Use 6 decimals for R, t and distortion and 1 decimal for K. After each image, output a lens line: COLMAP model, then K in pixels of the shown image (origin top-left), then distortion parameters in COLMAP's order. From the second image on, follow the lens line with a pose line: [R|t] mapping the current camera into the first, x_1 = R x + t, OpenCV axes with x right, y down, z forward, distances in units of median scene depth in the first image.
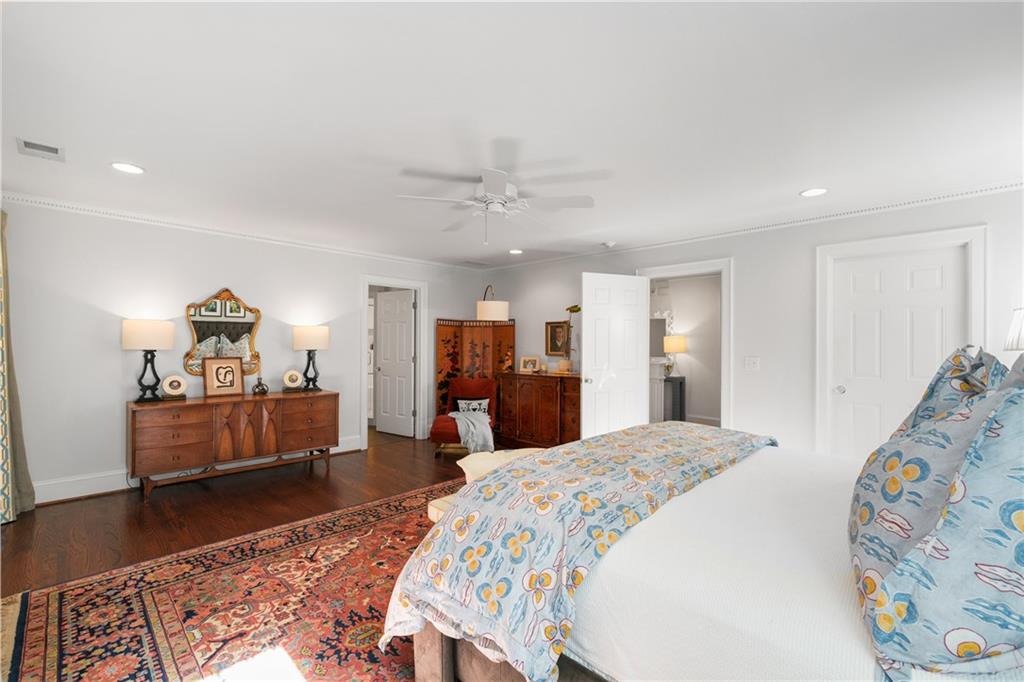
lens RADIAL K [[447.1, 0, 512.0], [0, 447.1, 341.0], [0, 0, 1]] dist [-0.001583, 0.000205]
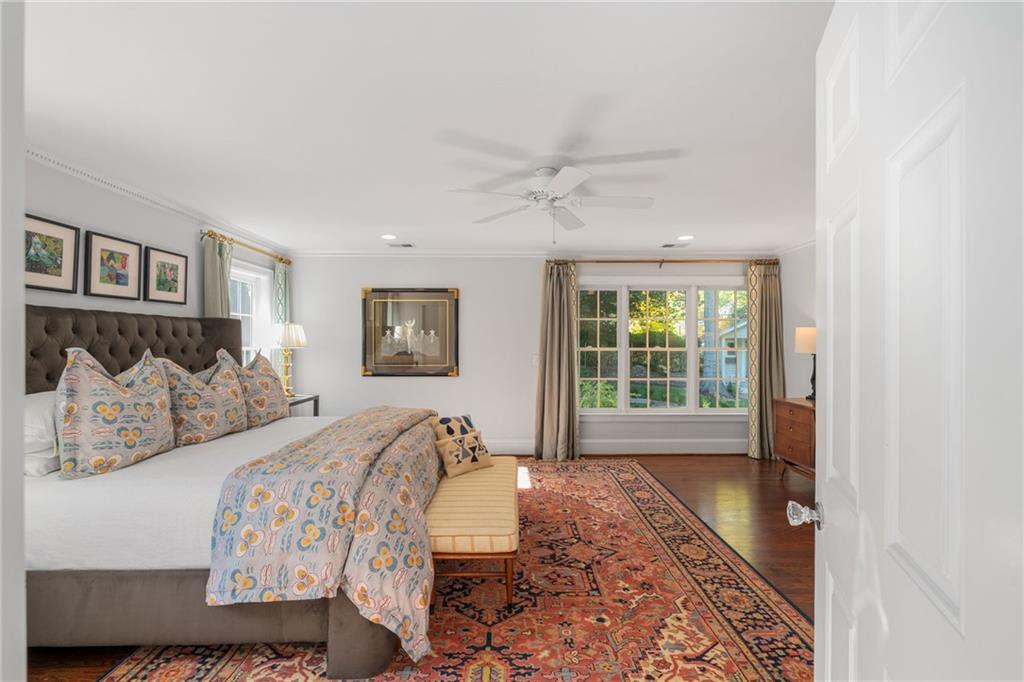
lens RADIAL K [[447.1, 0, 512.0], [0, 447.1, 341.0], [0, 0, 1]] dist [-0.001583, 0.000205]
pose [[-0.698129, -0.010083, -0.715901, 0.709953], [-0.006545, 0.999949, -0.007701, 0.001293], [0.715942, -0.000691, -0.698159, 1.661565]]
